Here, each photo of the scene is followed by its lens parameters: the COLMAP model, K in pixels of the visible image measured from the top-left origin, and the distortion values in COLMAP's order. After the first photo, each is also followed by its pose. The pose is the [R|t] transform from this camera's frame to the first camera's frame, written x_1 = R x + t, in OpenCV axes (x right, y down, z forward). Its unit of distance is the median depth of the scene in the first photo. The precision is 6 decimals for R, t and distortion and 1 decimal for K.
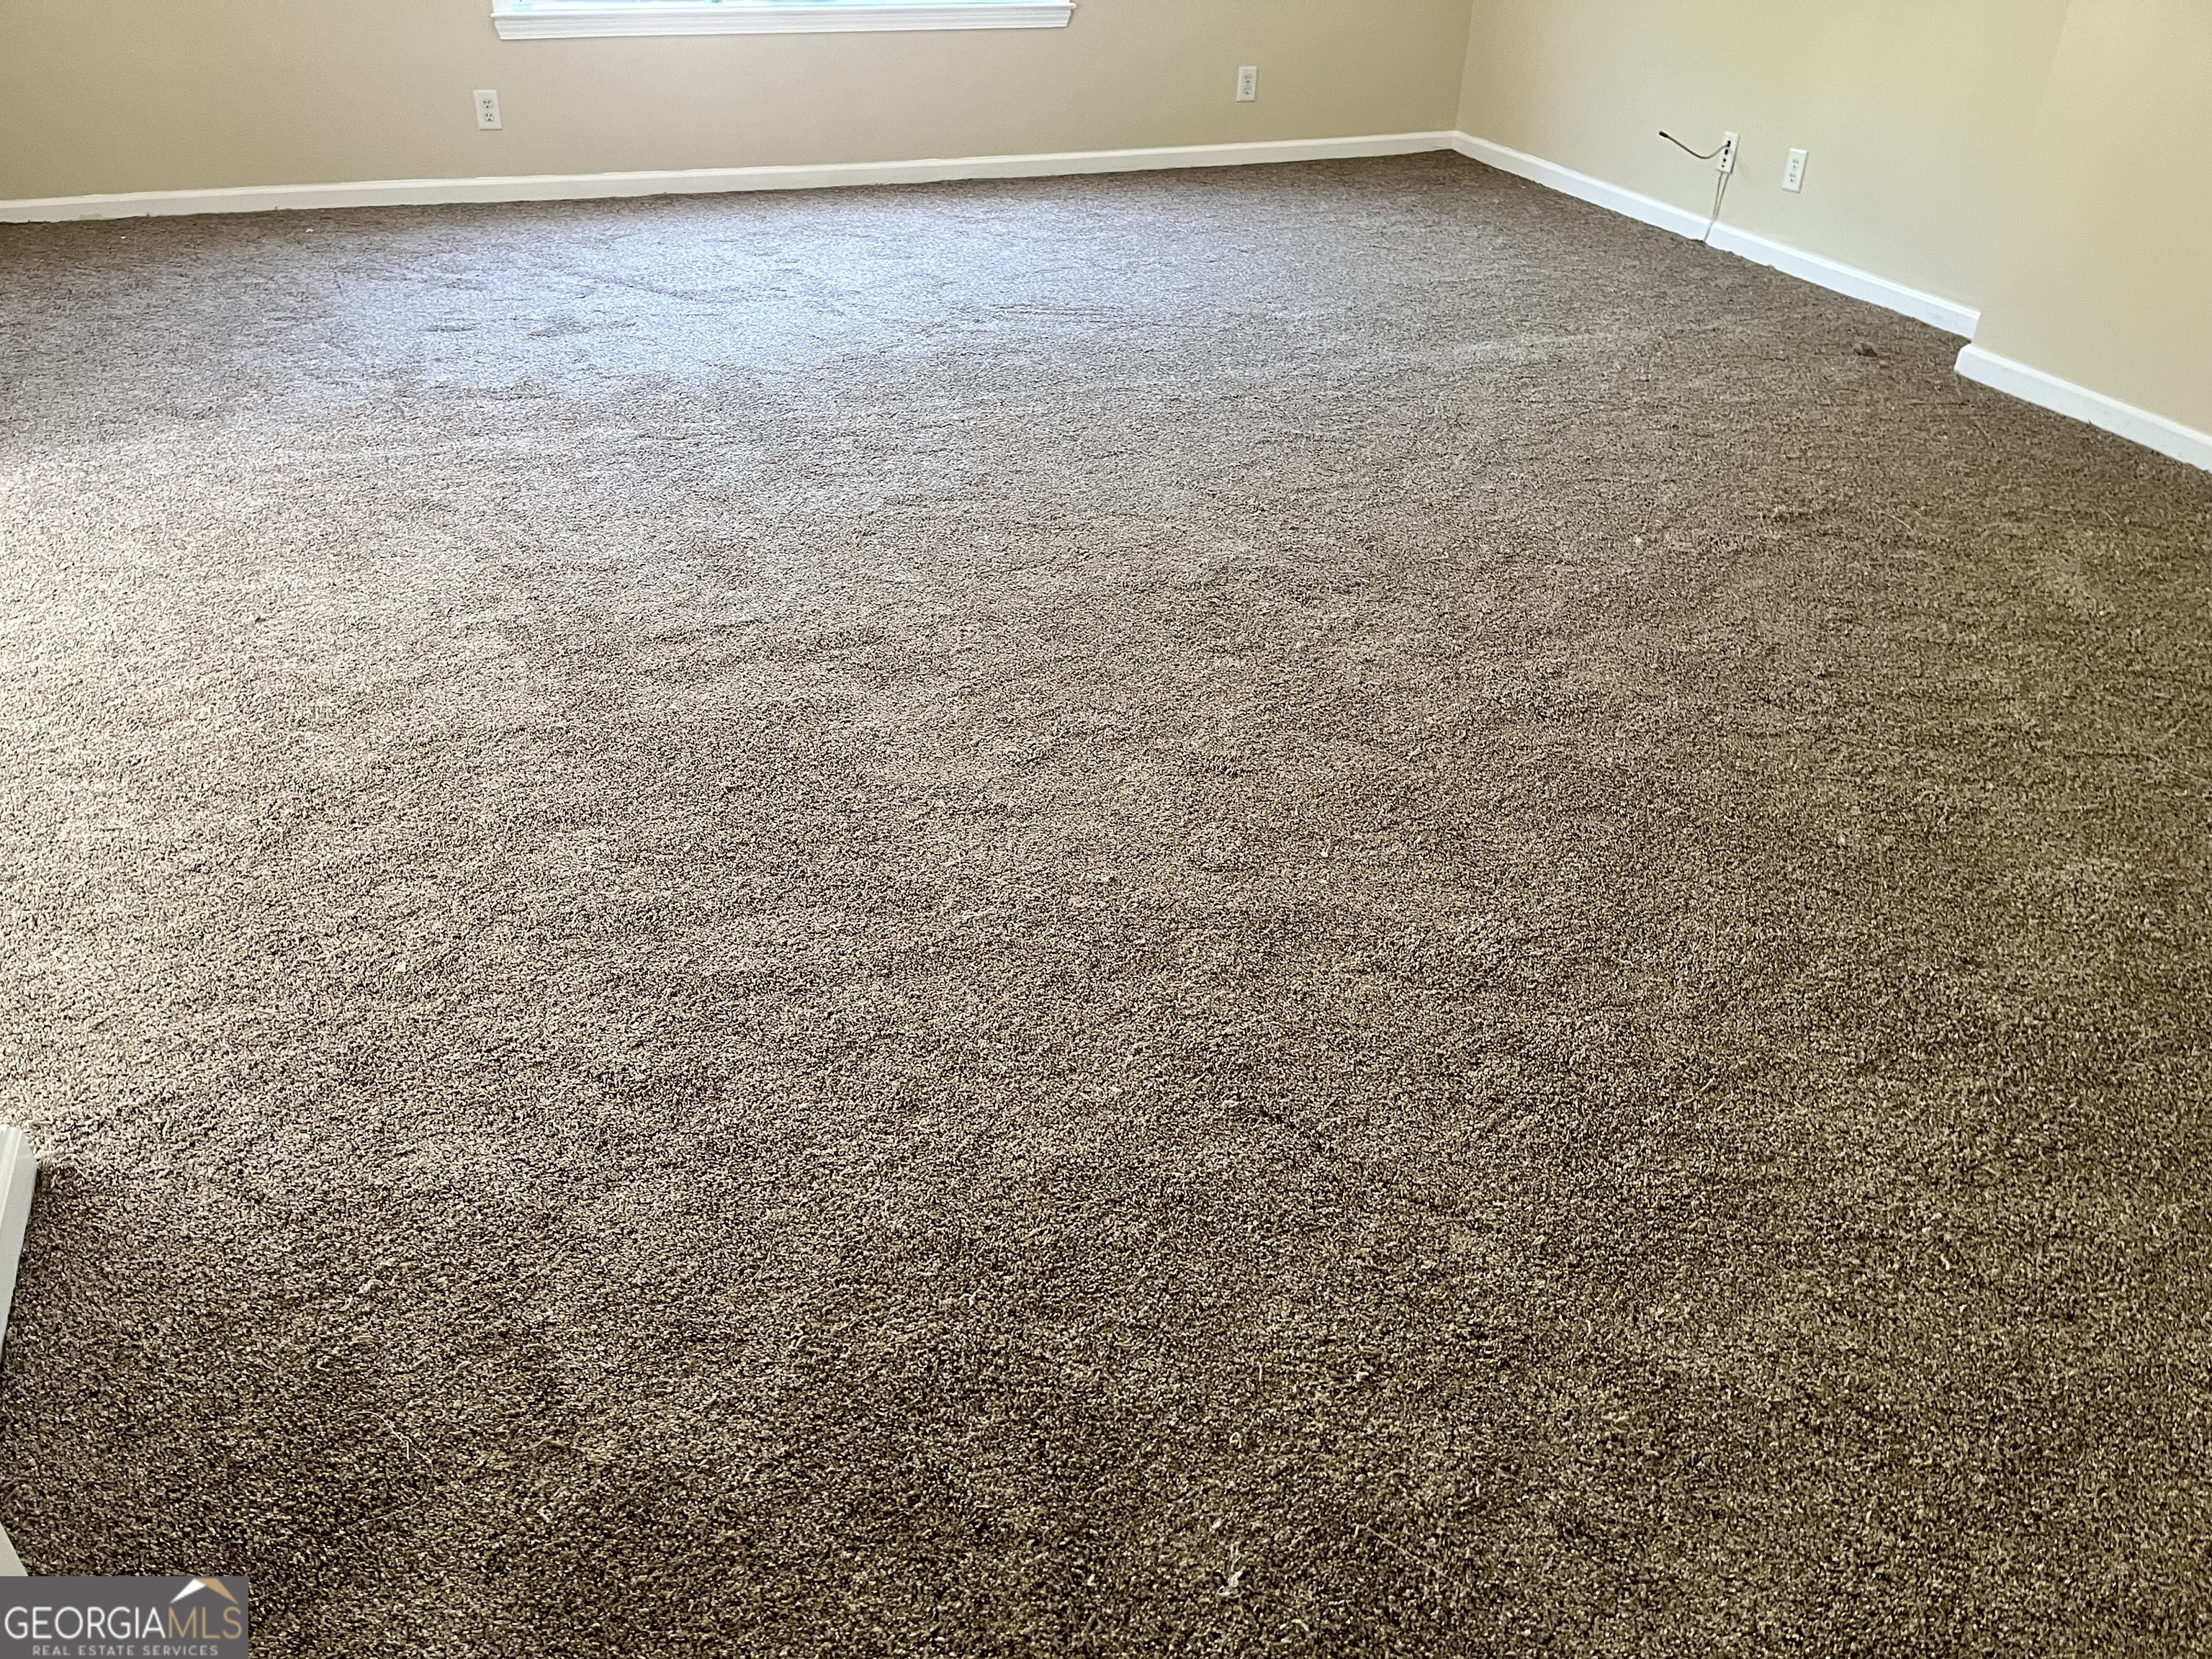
lens RADIAL K [[1655.8, 0, 1096.7], [0, 1655.8, 846.5], [0, 0, 1]] dist [0.072117, -0.087928]
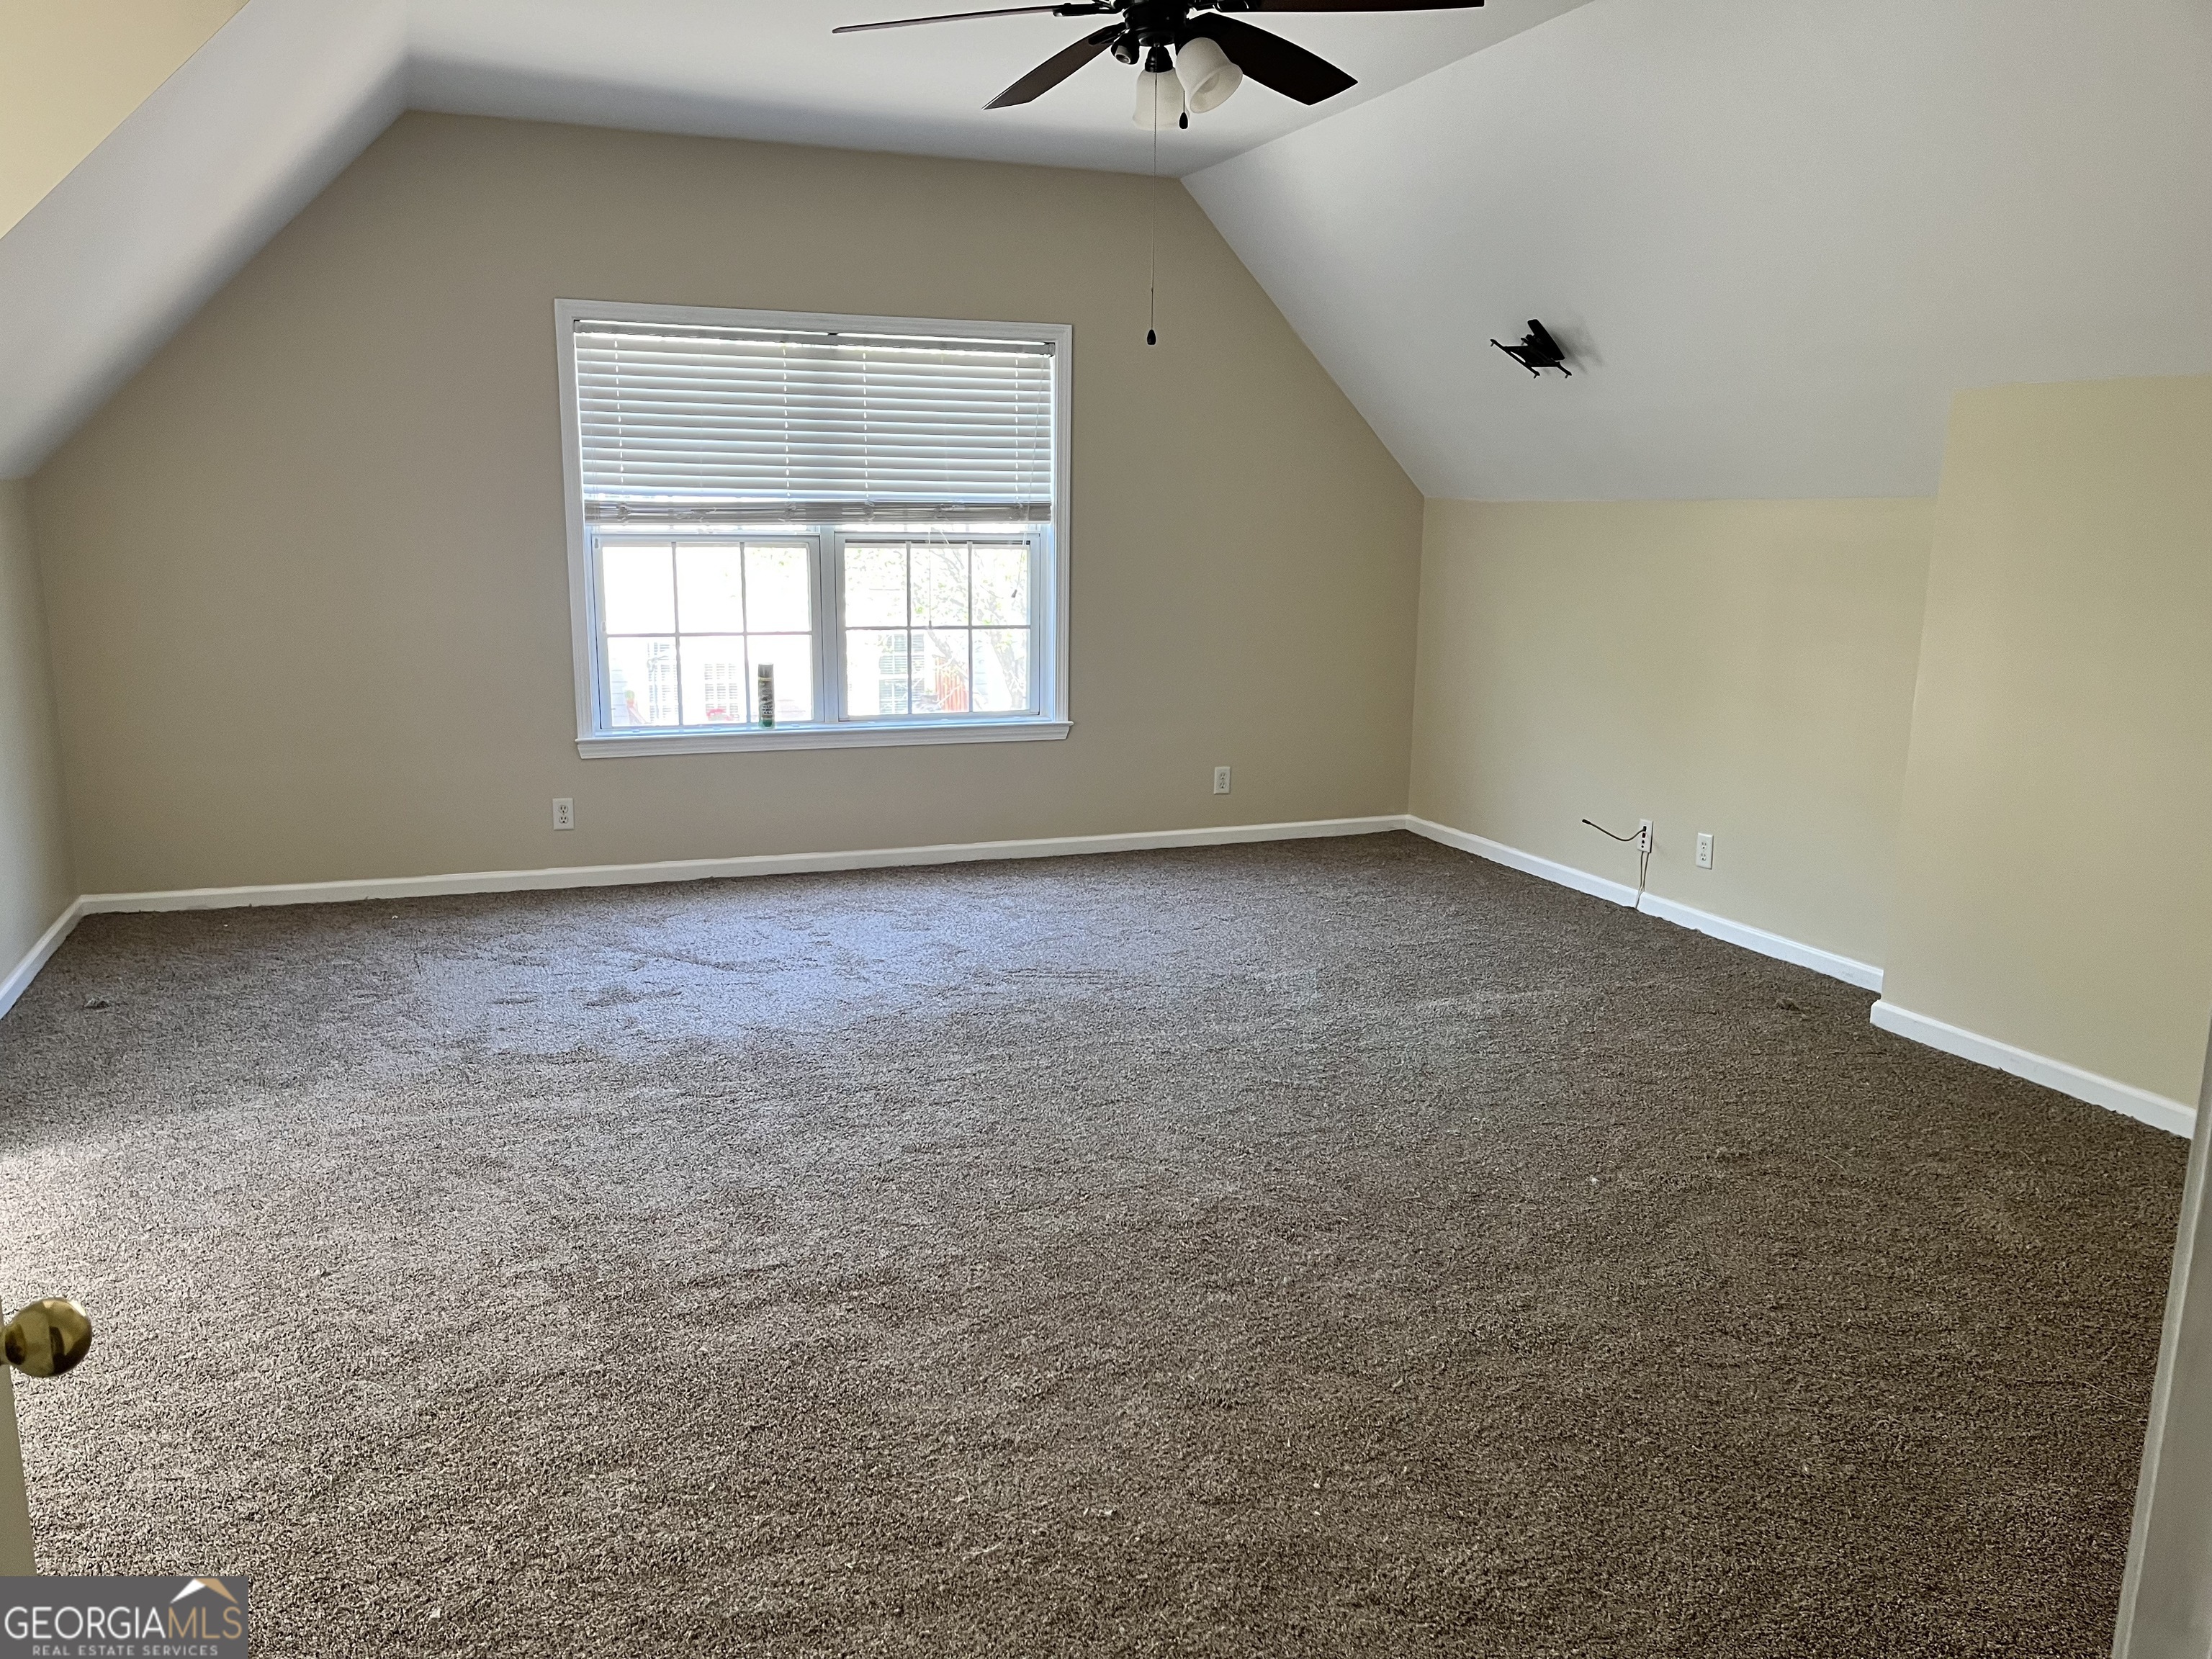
lens RADIAL K [[1655.8, 0, 1070.2], [0, 1655.8, 826.4], [0, 0, 1]] dist [0.072117, -0.087928]
pose [[0.999749, -0.016847, -0.014739, 0.002923], [0.009997, 0.925182, -0.379393, 0.013435], [0.020028, 0.379151, 0.925118, -0.103886]]
